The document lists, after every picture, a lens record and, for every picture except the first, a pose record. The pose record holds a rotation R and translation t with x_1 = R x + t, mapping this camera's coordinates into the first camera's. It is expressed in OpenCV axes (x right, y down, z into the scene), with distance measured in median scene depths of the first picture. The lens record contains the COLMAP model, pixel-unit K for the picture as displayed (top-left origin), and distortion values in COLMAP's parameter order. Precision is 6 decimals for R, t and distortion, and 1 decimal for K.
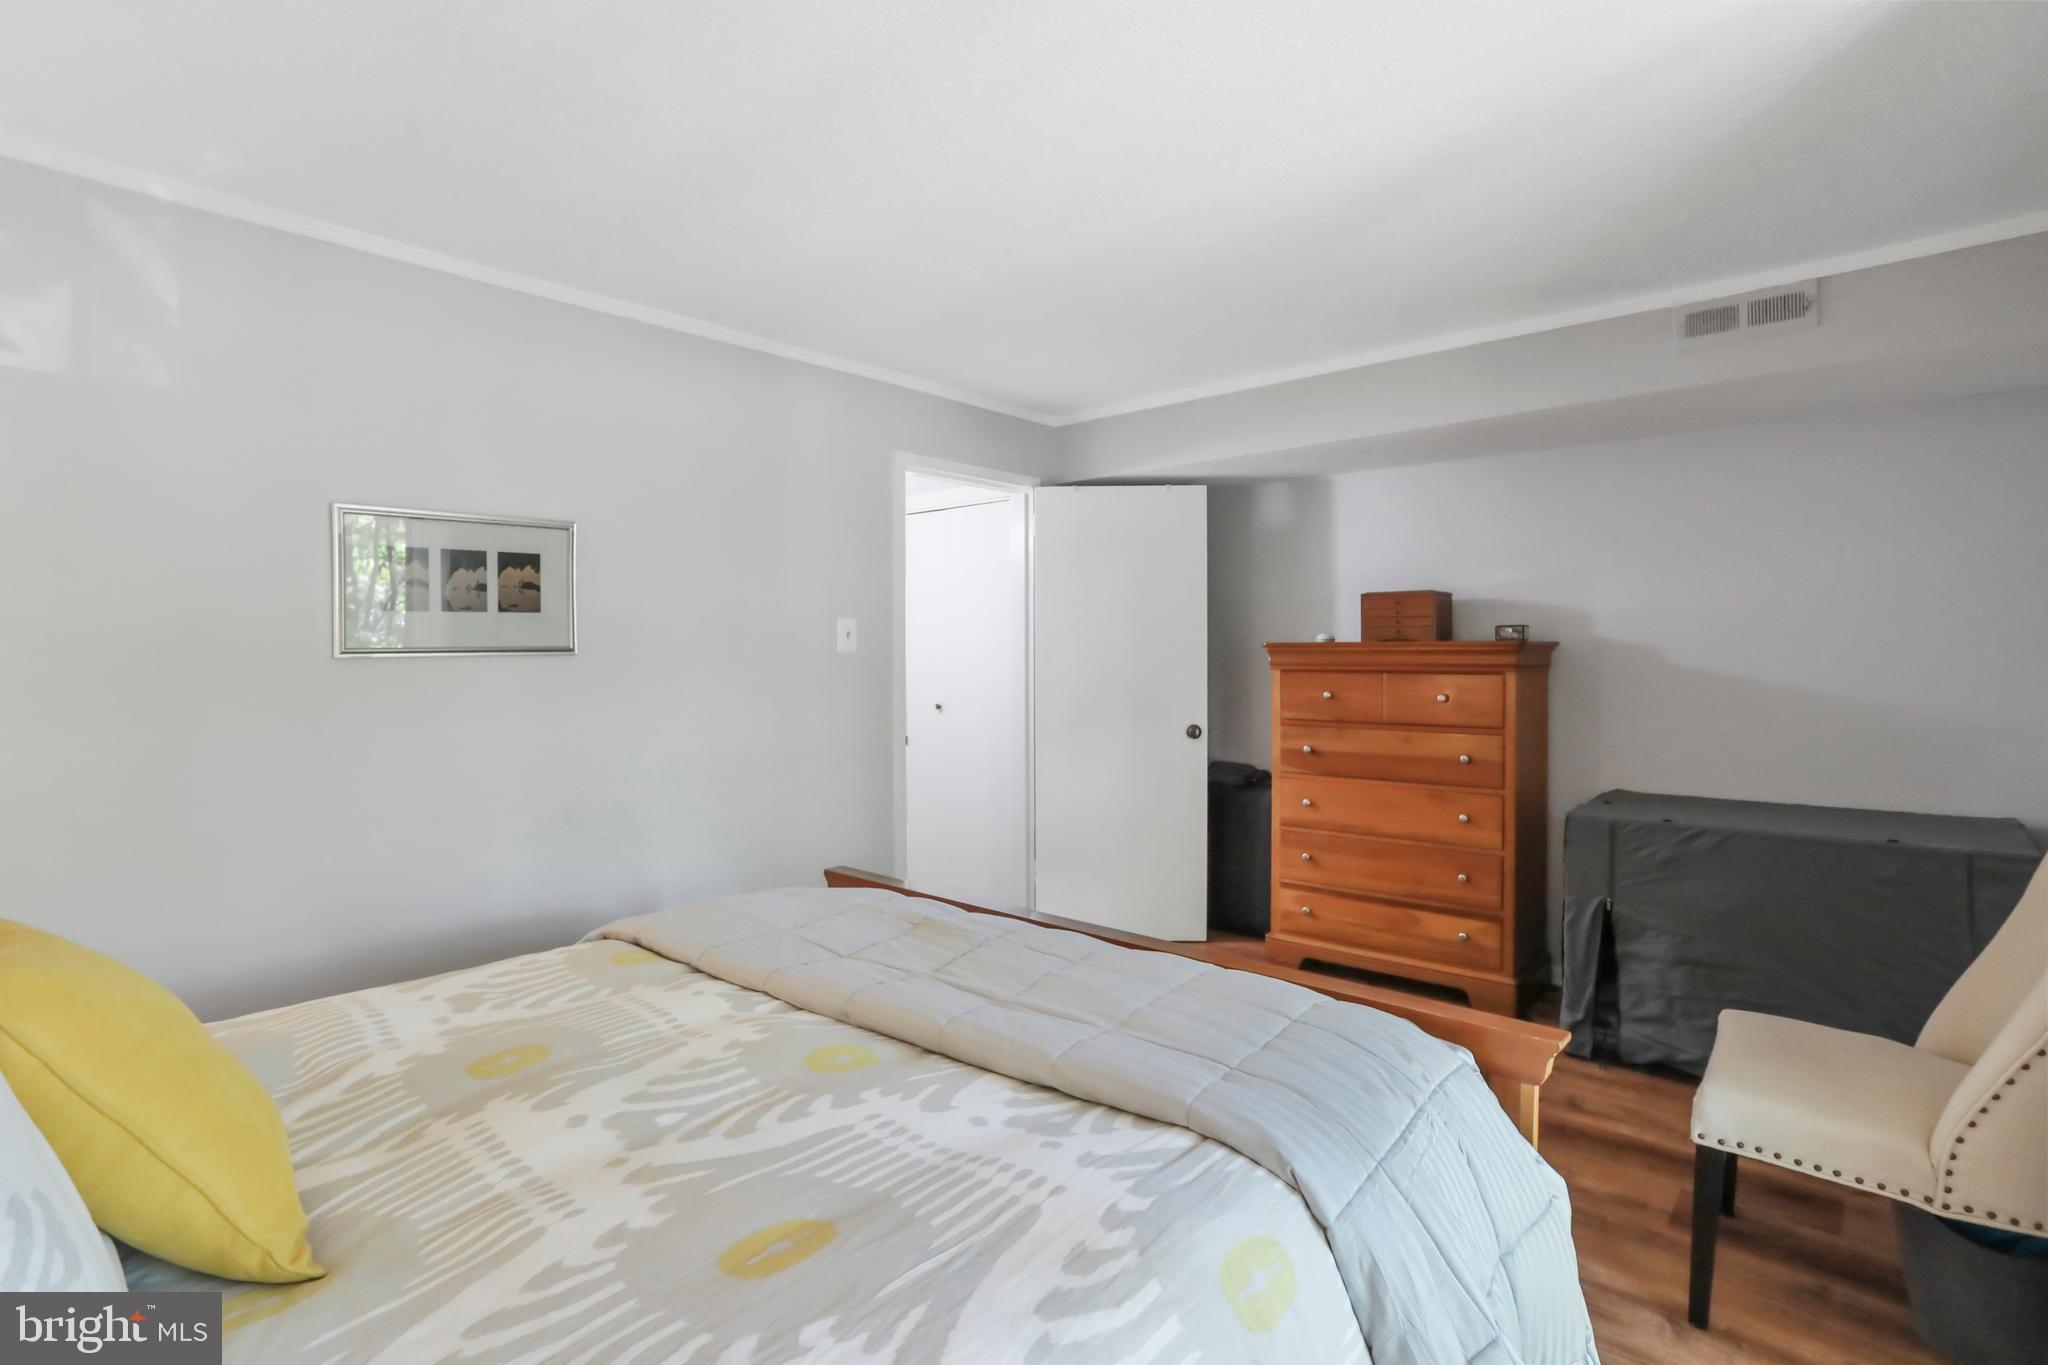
lens RADIAL K [[1036.6, 0, 1023.1], [0, 1036.6, 663.5], [0, 0, 1]] dist [-0.004610, -0.000387]
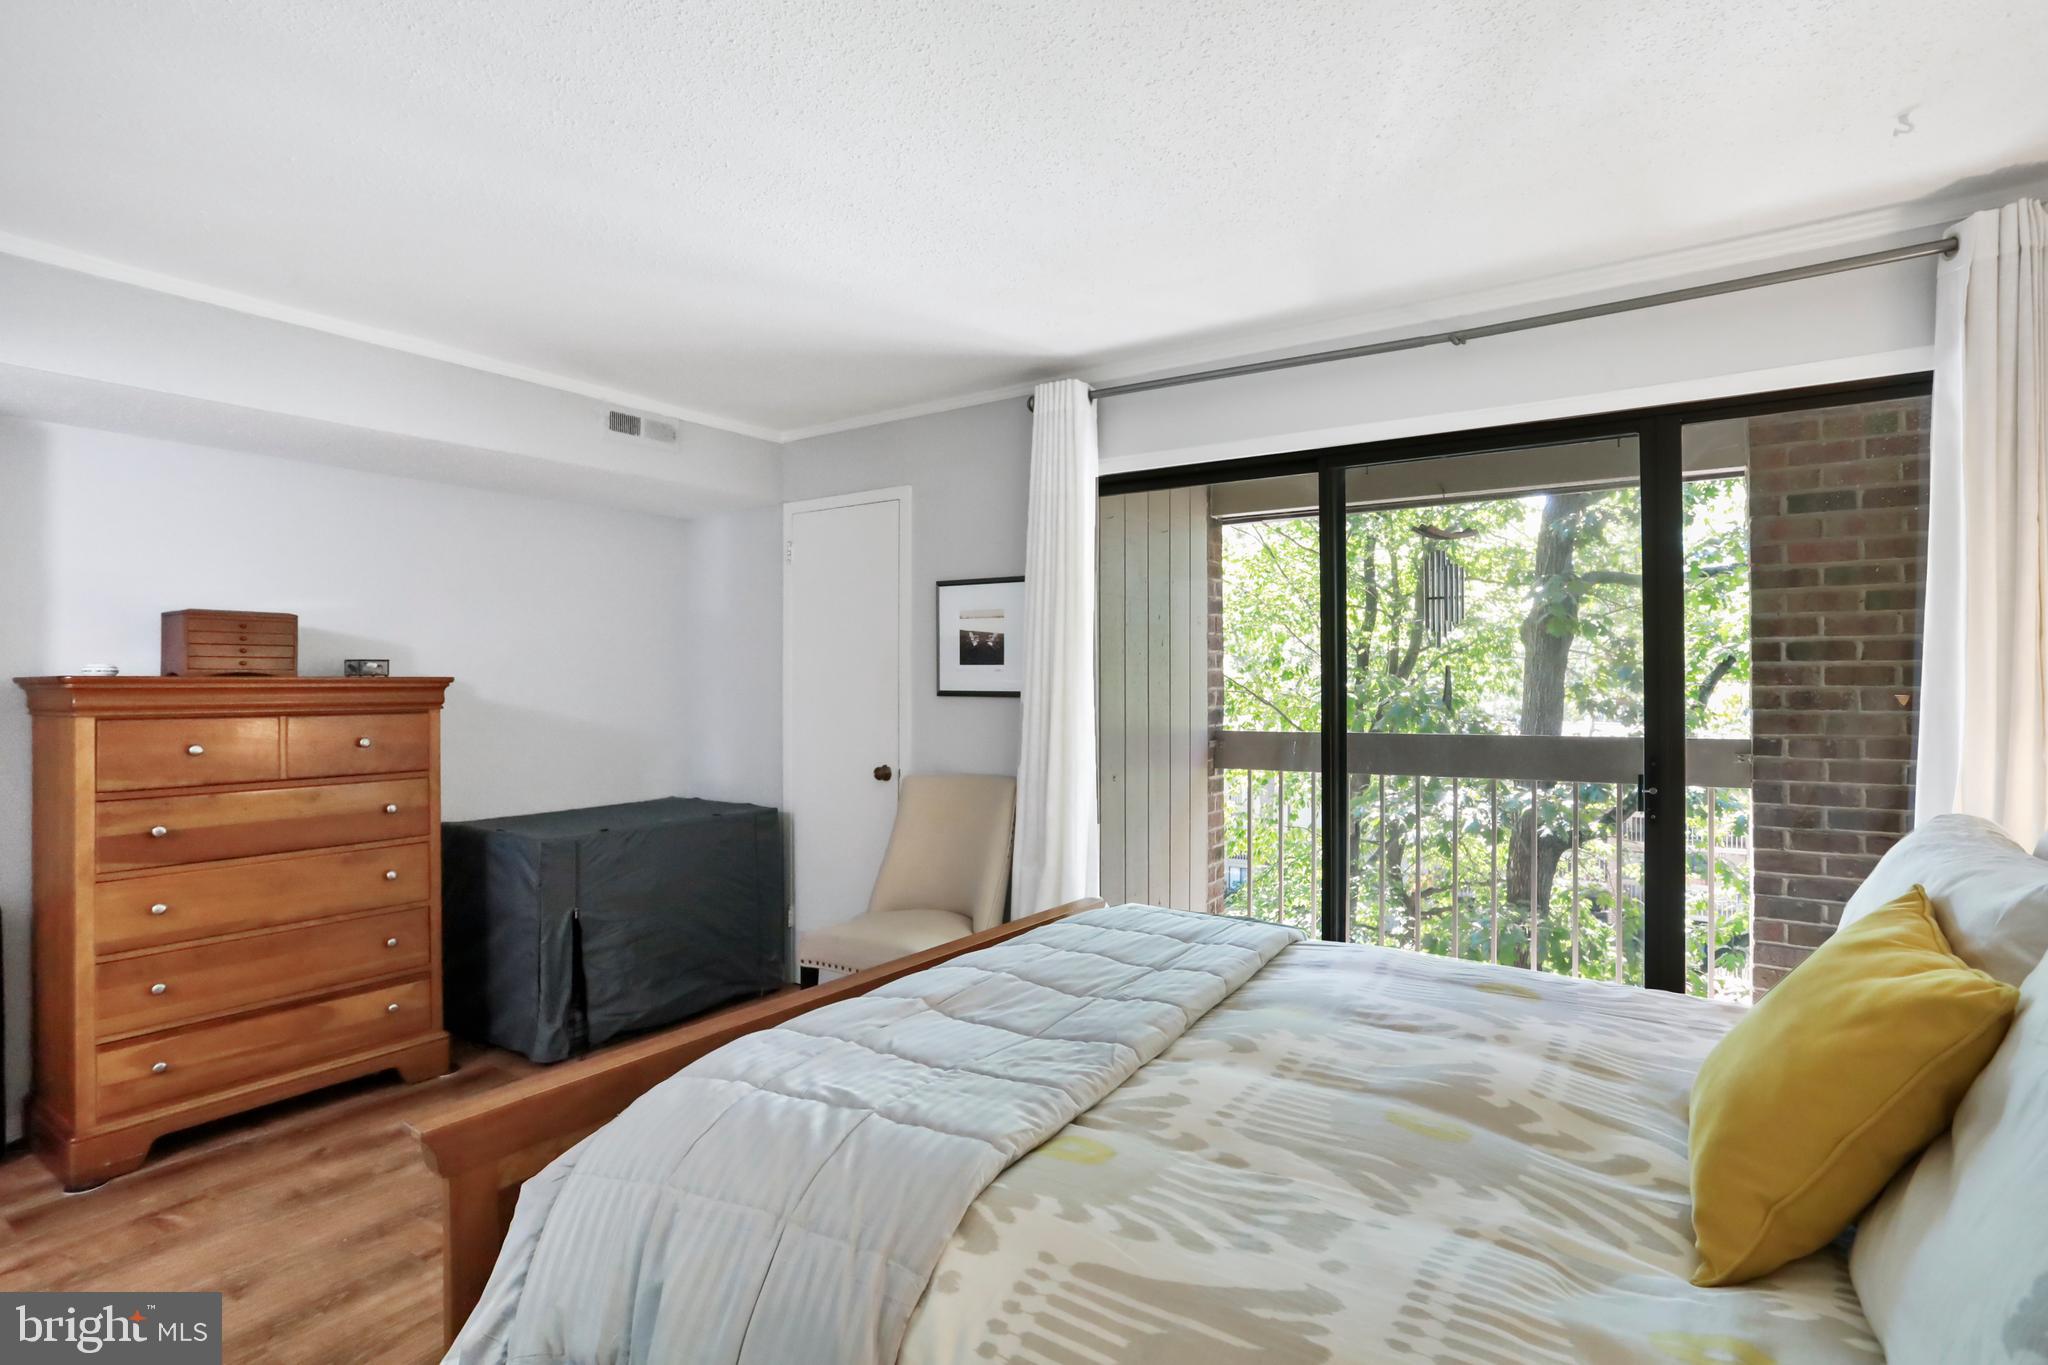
lens RADIAL K [[1070.6, 0, 1023.0], [0, 1070.6, 688.4], [0, 0, 1]] dist [0.002327, 0.000724]
pose [[-0.146490, -0.003308, 0.989207, -0.543064], [0.010342, 0.999935, 0.004875, -0.009843], [-0.989158, 0.010944, -0.146446, 0.570552]]
